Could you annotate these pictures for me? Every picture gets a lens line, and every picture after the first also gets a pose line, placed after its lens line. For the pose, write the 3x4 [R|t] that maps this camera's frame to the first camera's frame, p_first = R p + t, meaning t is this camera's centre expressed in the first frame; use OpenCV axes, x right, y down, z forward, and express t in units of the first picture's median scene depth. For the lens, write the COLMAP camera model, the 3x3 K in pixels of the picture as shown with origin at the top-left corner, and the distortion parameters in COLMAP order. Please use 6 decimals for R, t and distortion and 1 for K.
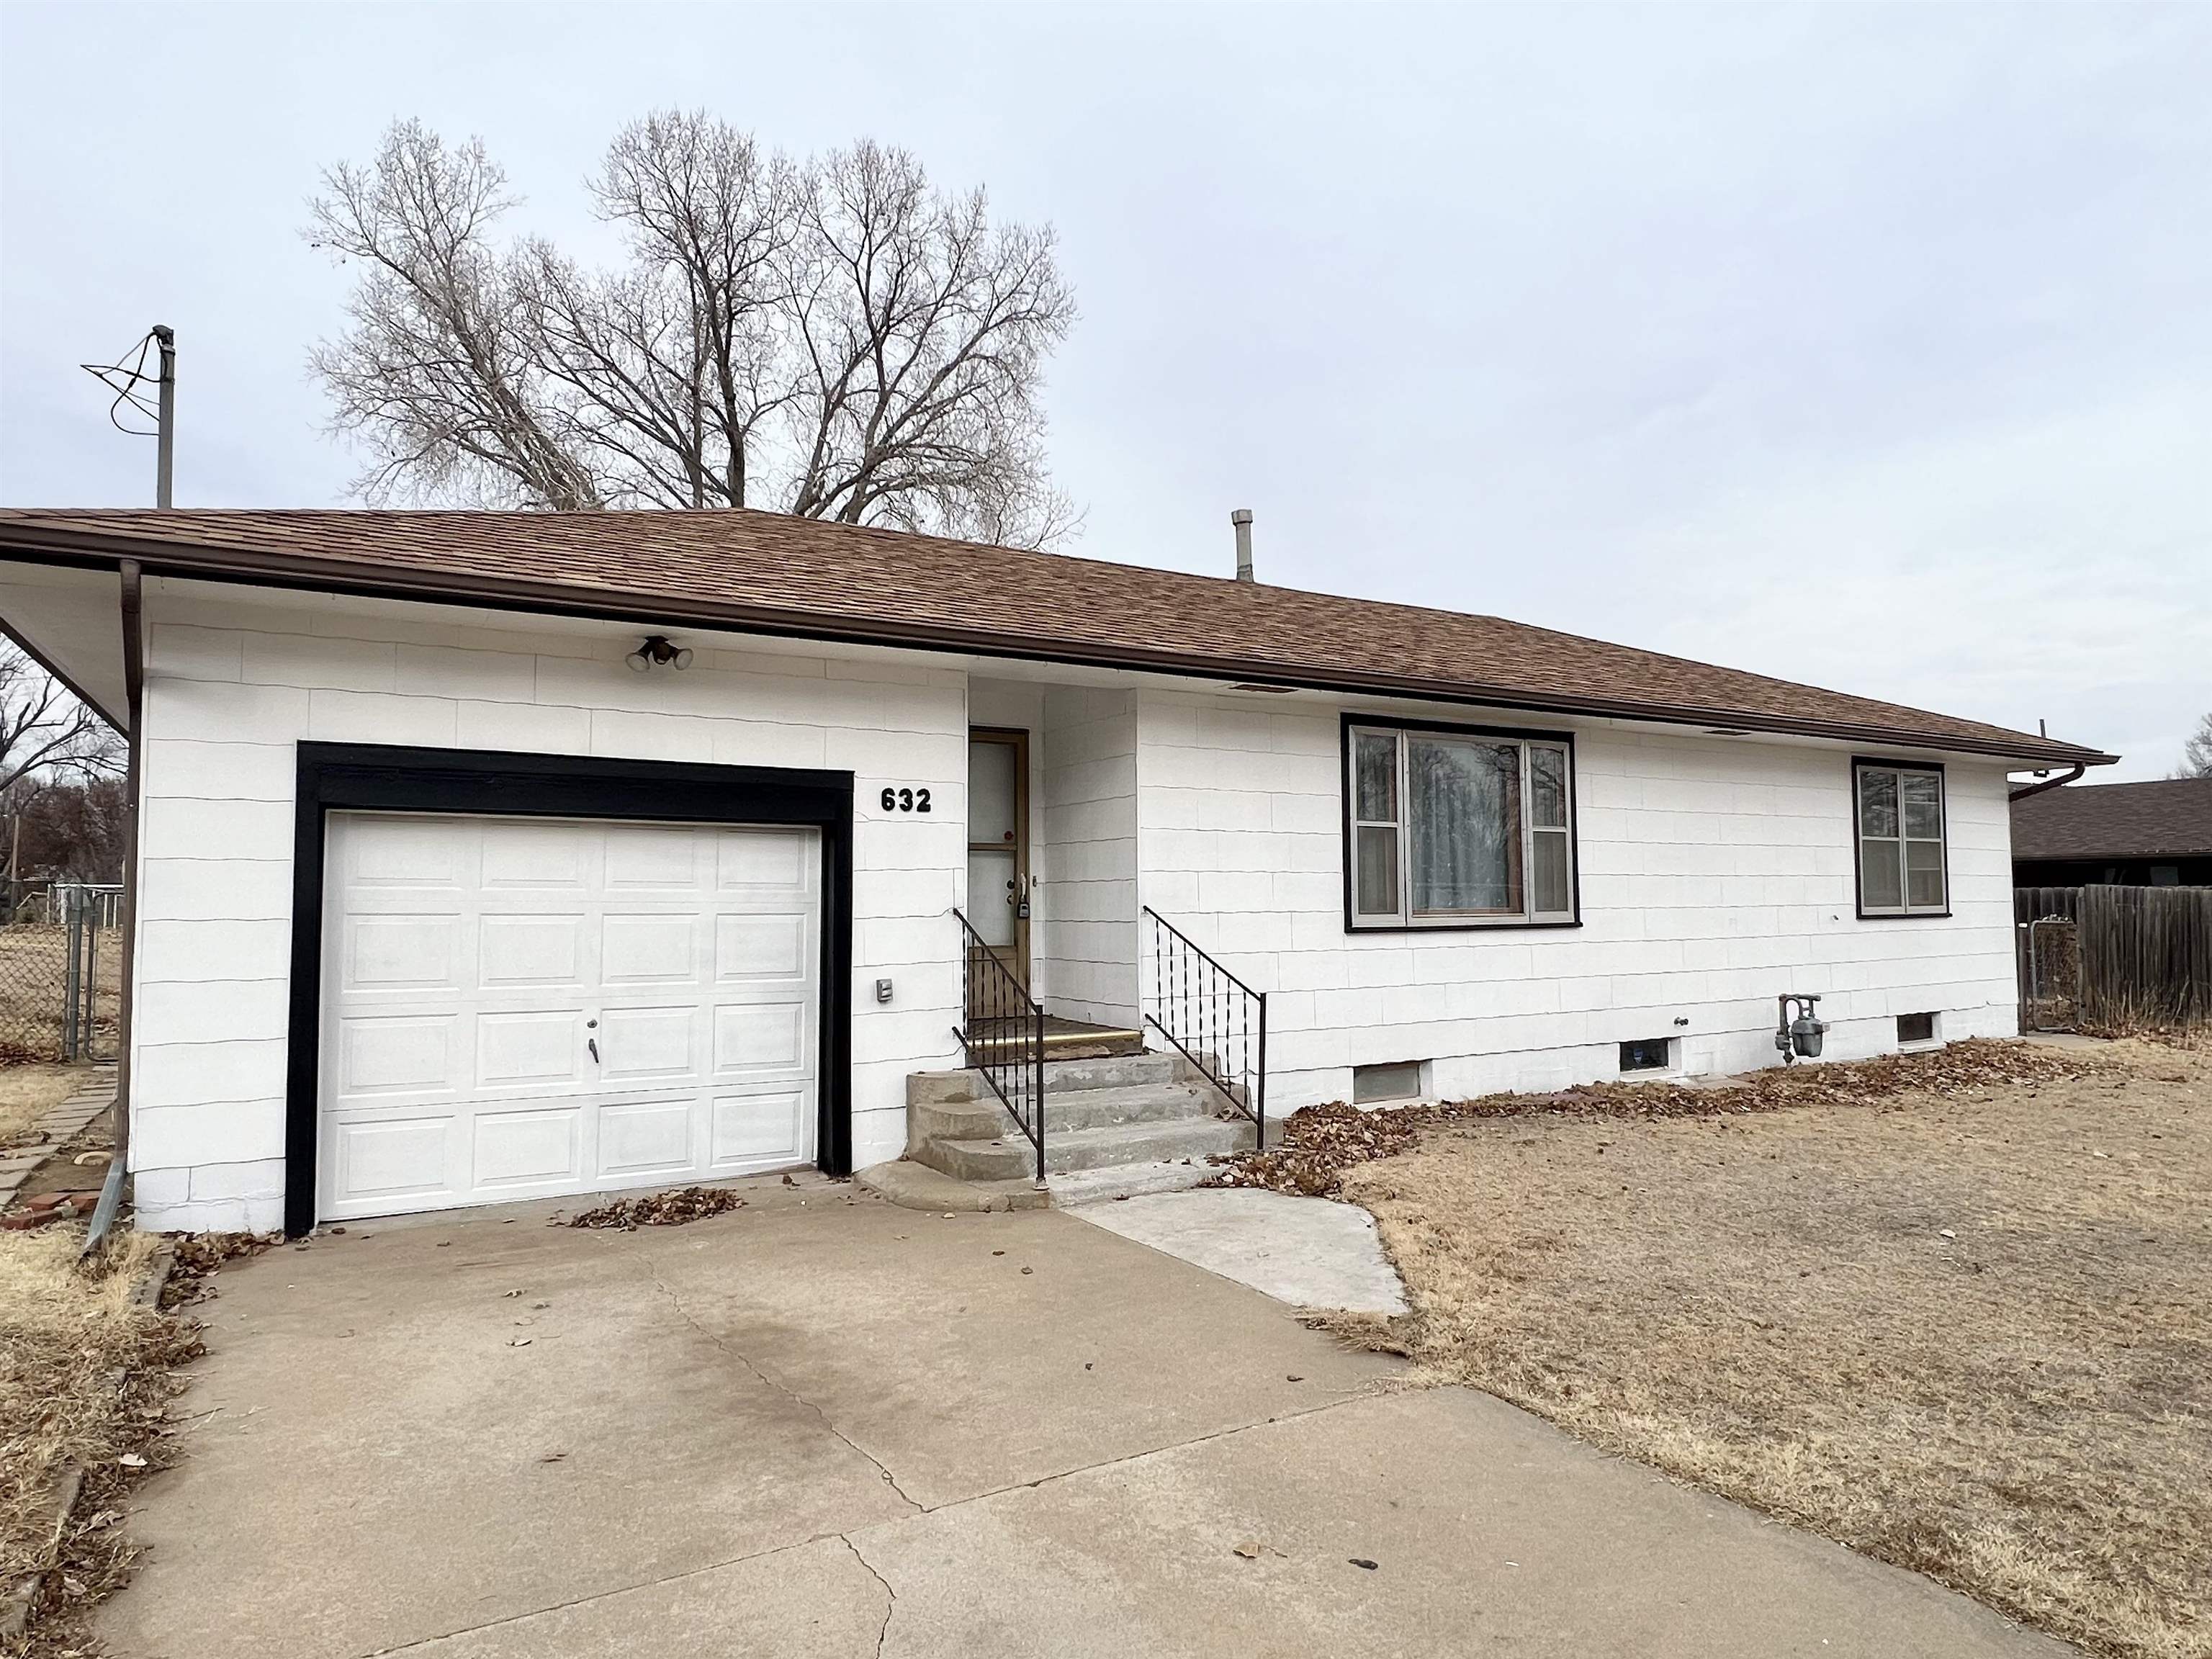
lens RADIAL K [[1307.4, 0, 1106.0], [0, 1307.4, 829.5], [0, 0, 1]] dist [-0.002562, -0.001575]
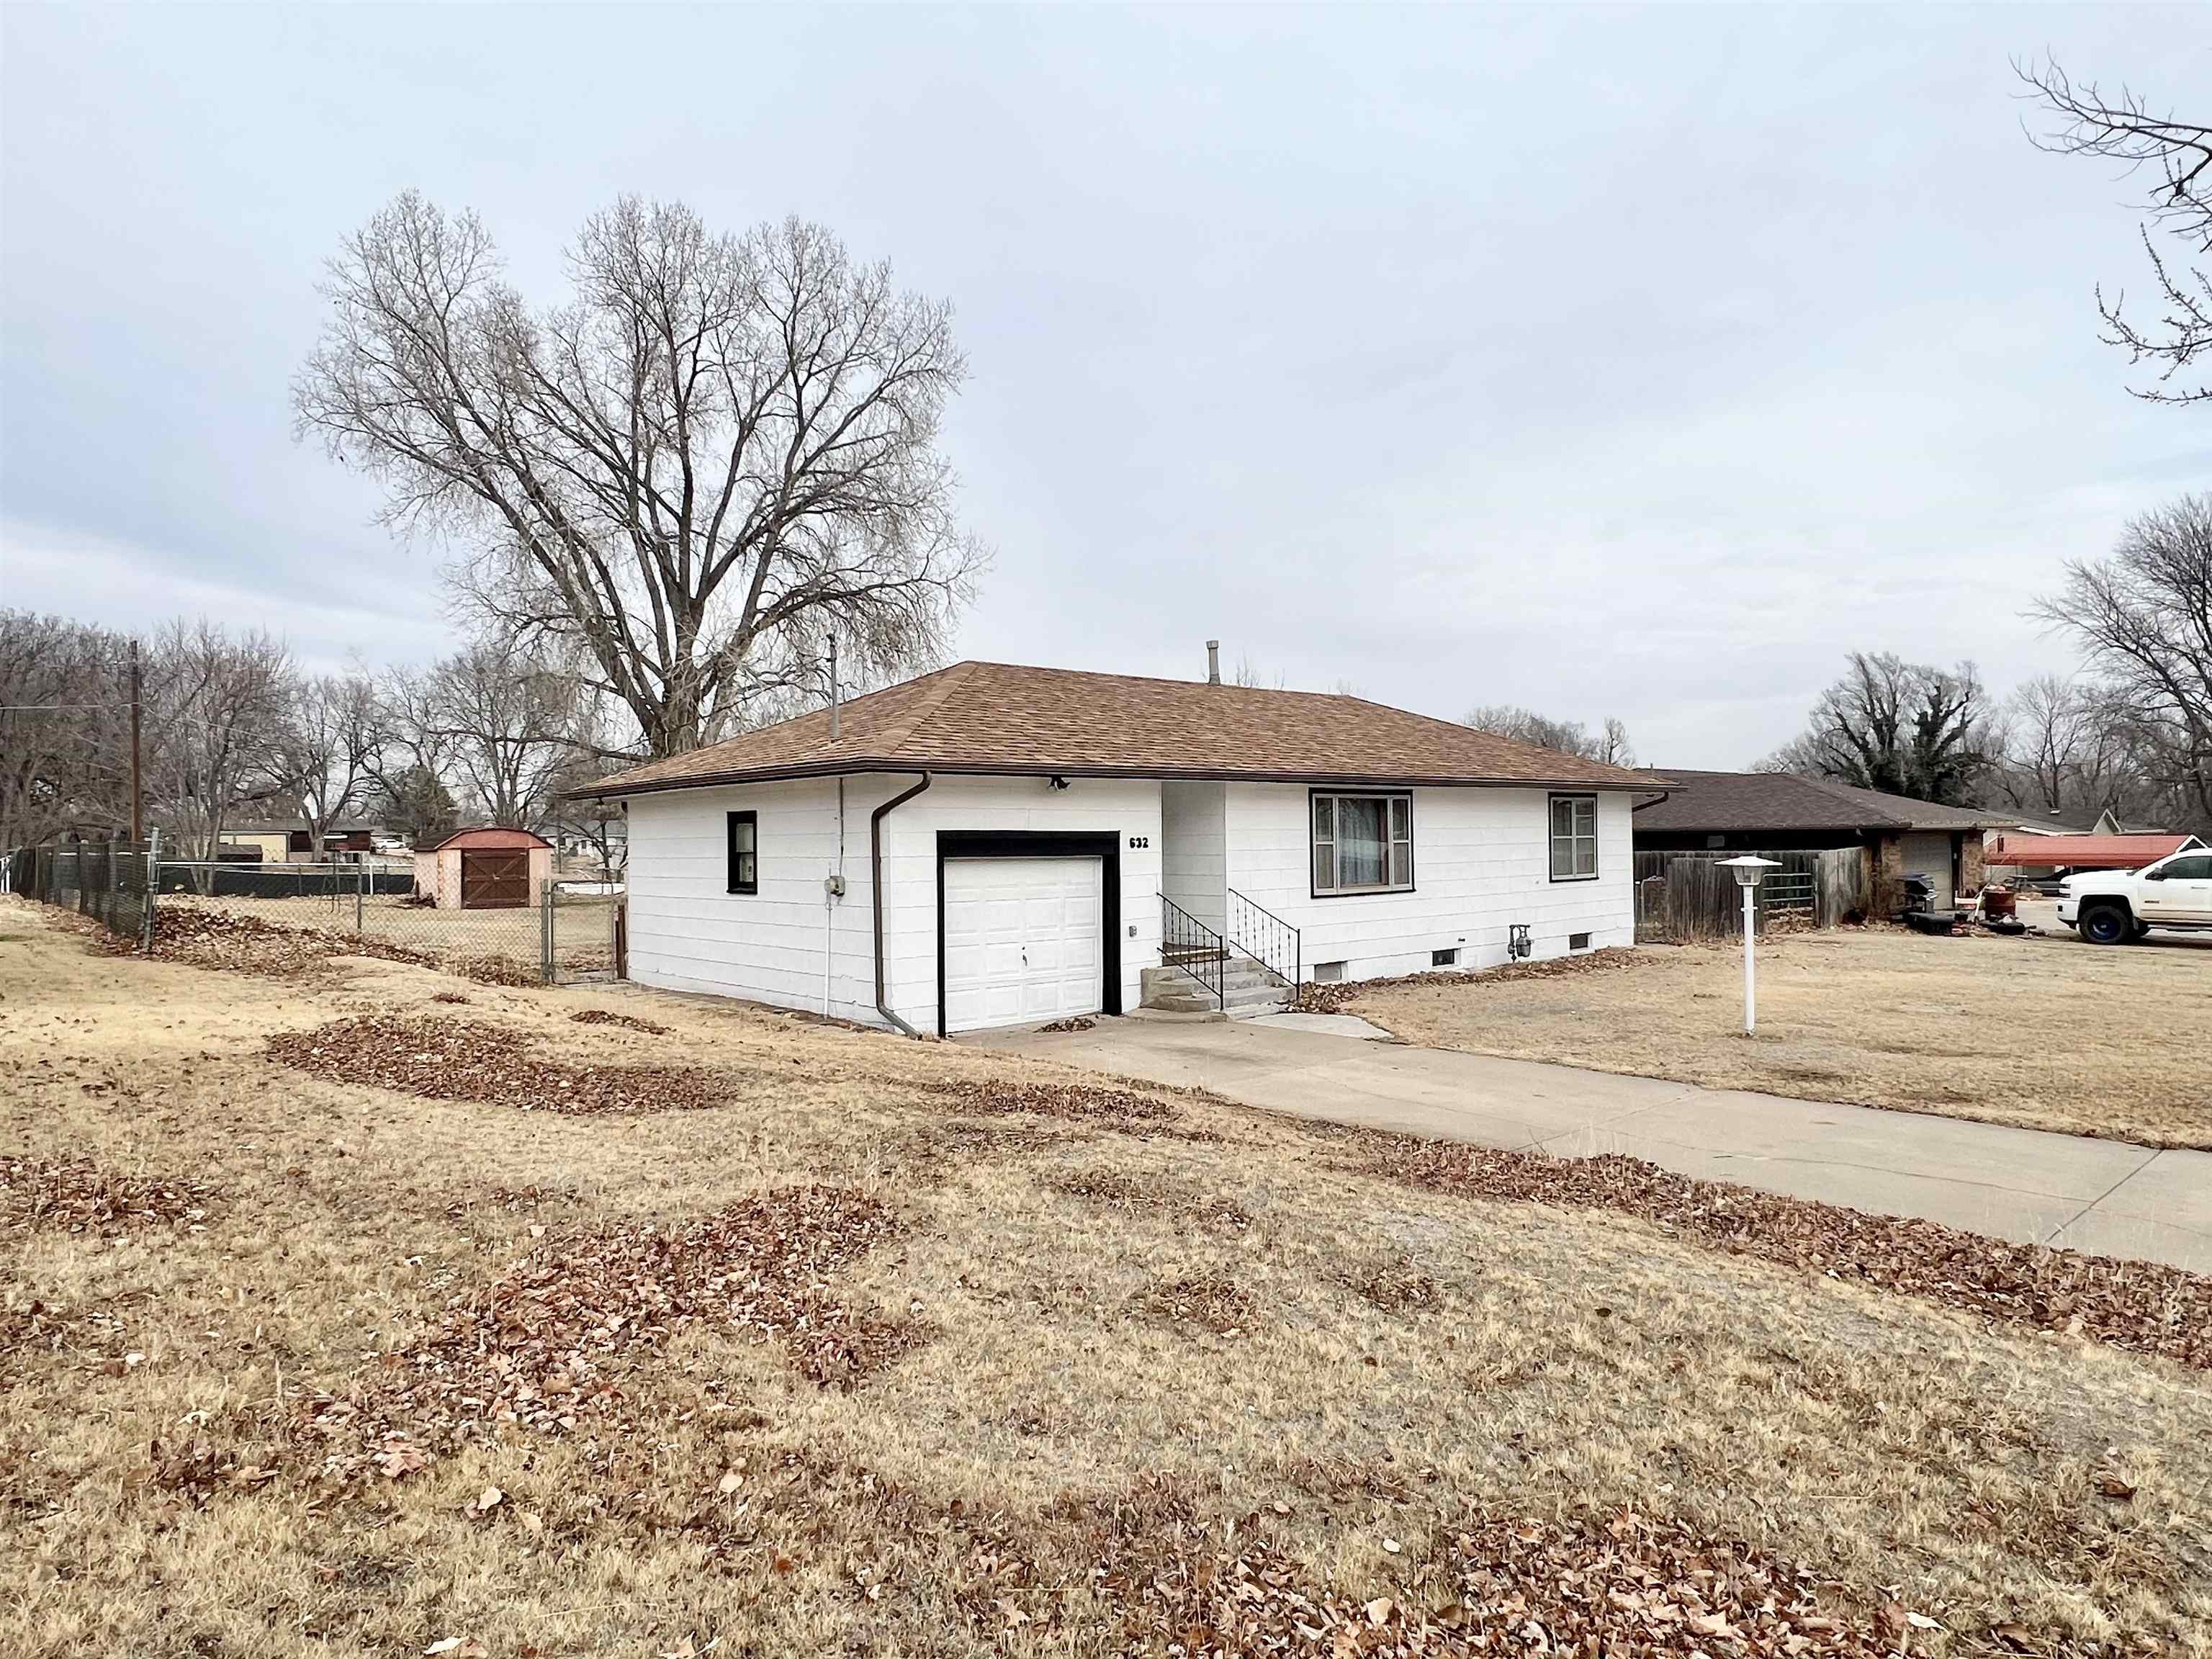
lens RADIAL K [[1307.4, 0, 1106.0], [0, 1307.4, 829.5], [0, 0, 1]] dist [-0.002562, -0.001575]
pose [[0.982955, -0.006142, 0.183746, -0.444975], [-0.002151, 0.998989, 0.044904, -0.104034], [-0.183836, -0.044534, 0.981948, -0.815092]]
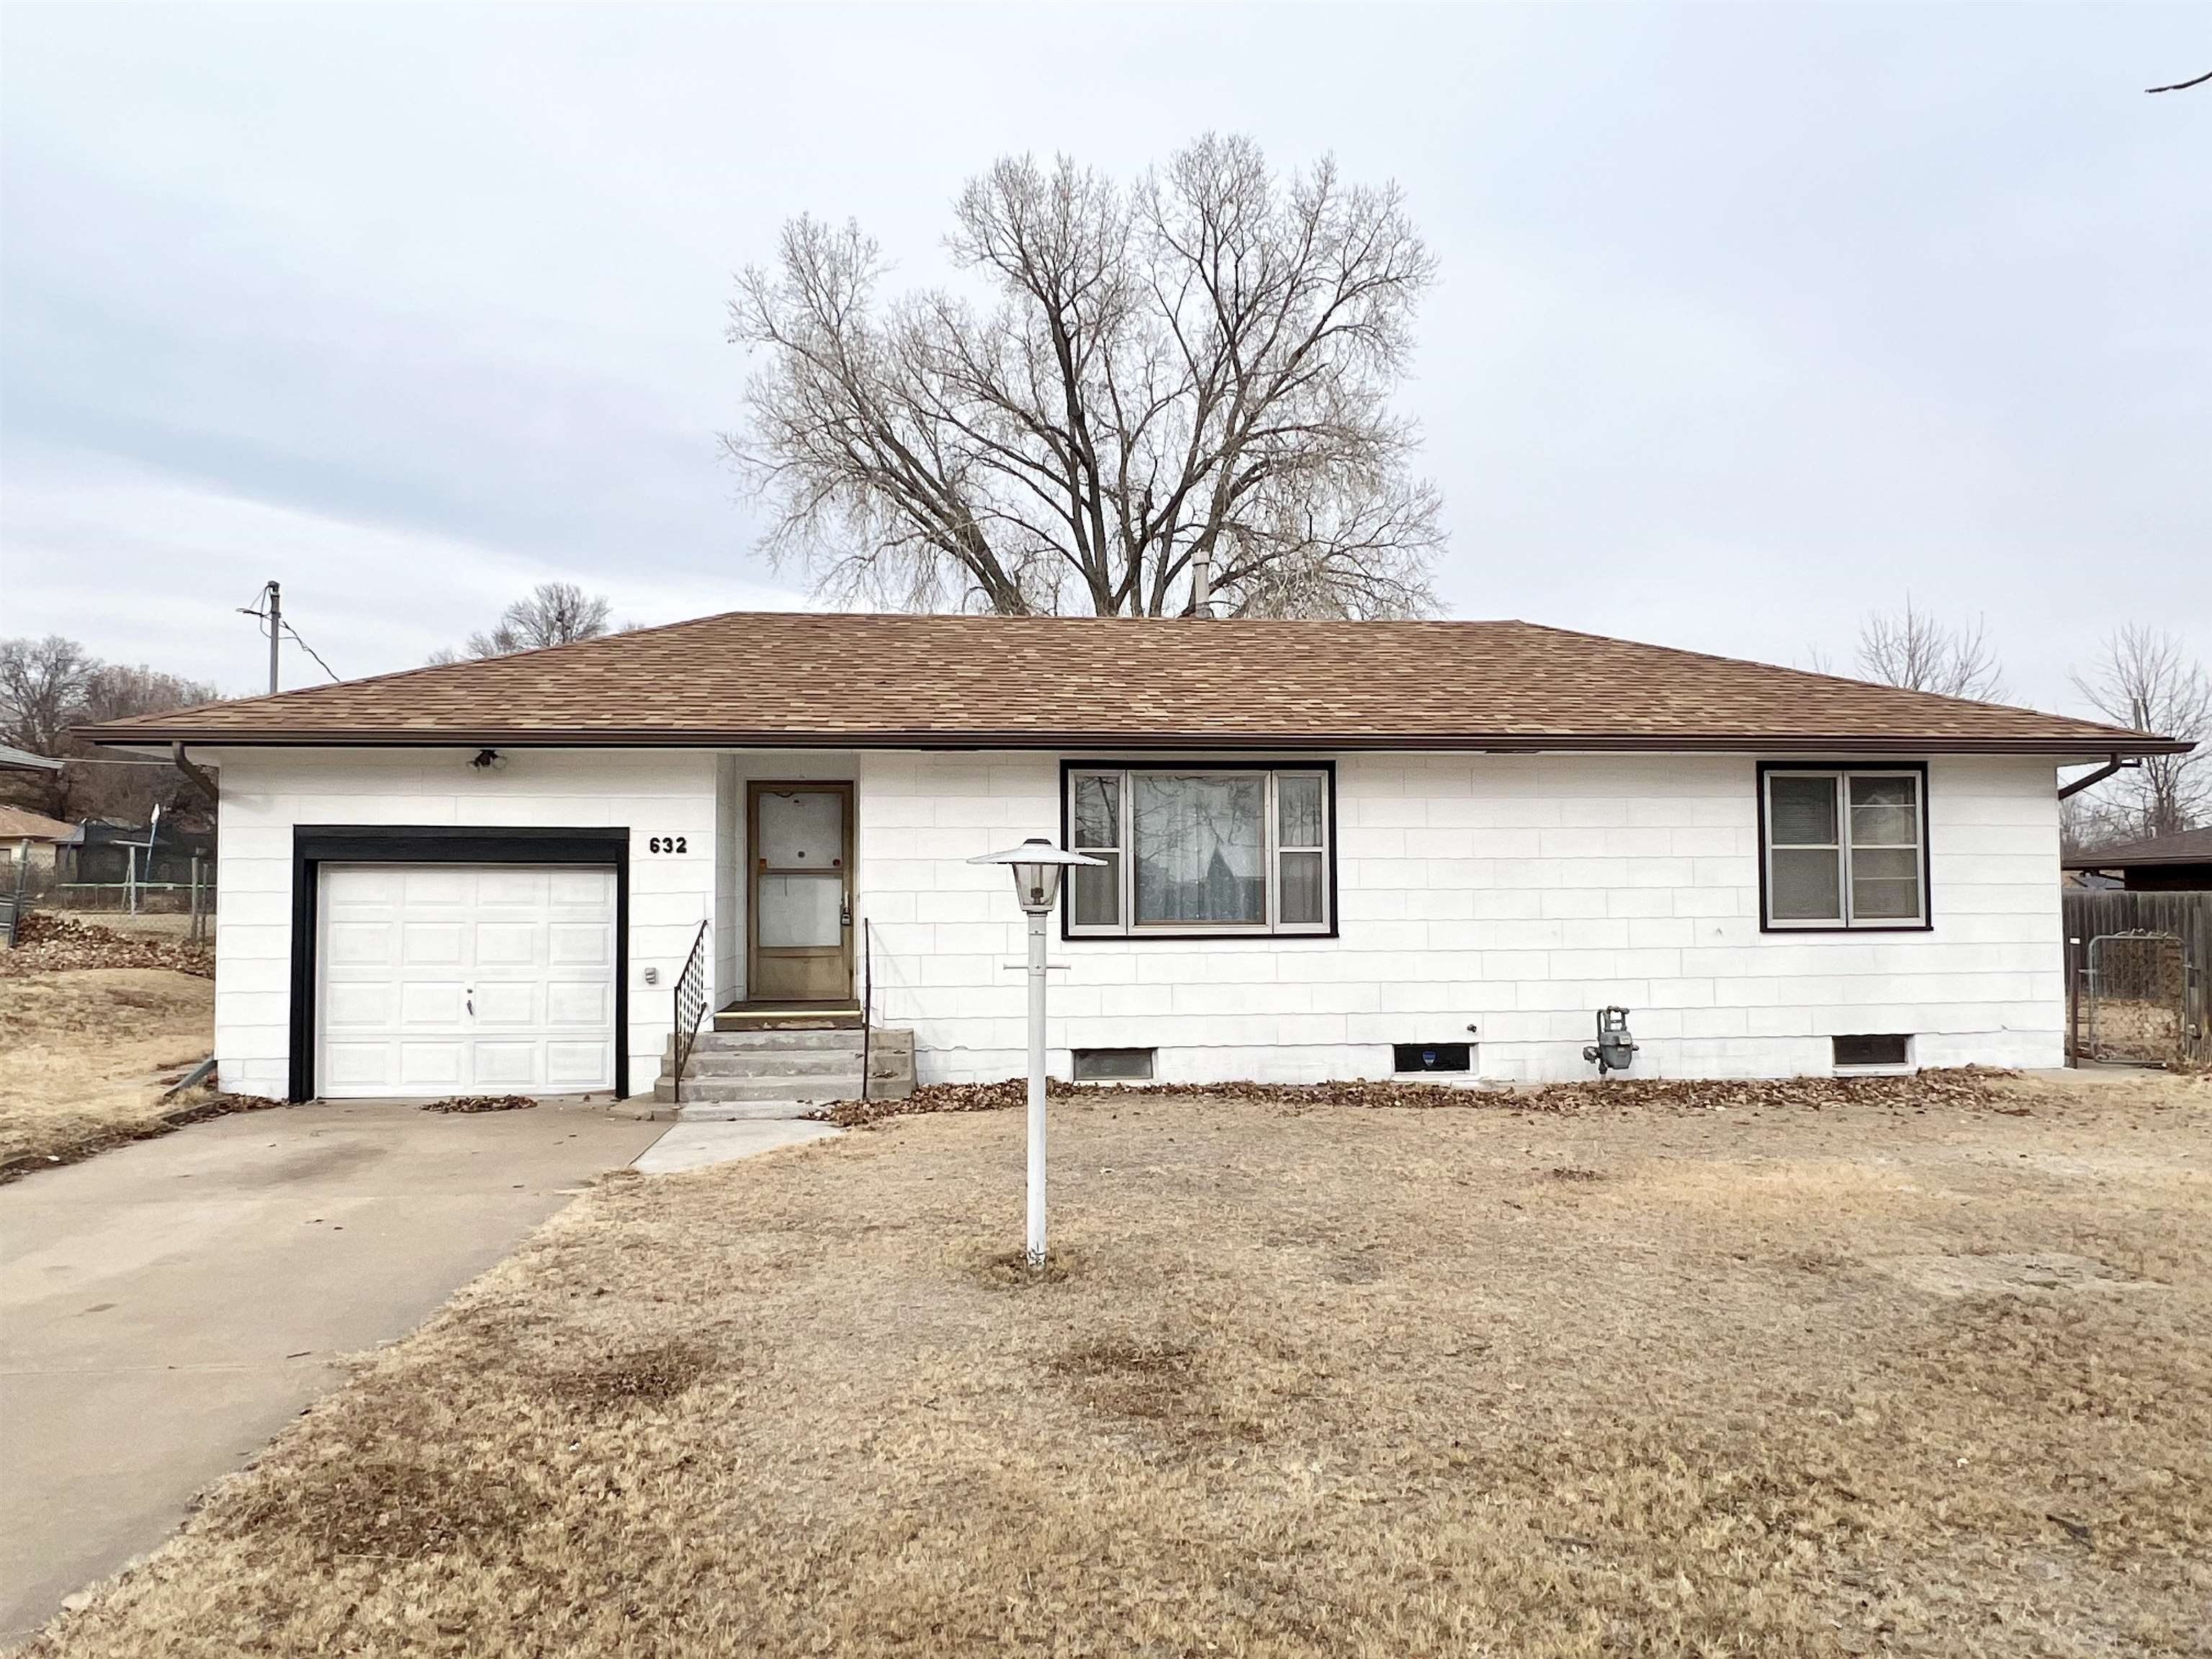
lens RADIAL K [[1469.1, 0, 1106.0], [0, 1469.1, 829.5], [0, 0, 1]] dist [-0.004548, -0.001945]
pose [[0.908948, -0.016761, -0.416572, 0.718034], [0.022375, 0.999713, 0.008597, -0.031964], [0.416308, -0.017135, 0.909062, -0.209045]]
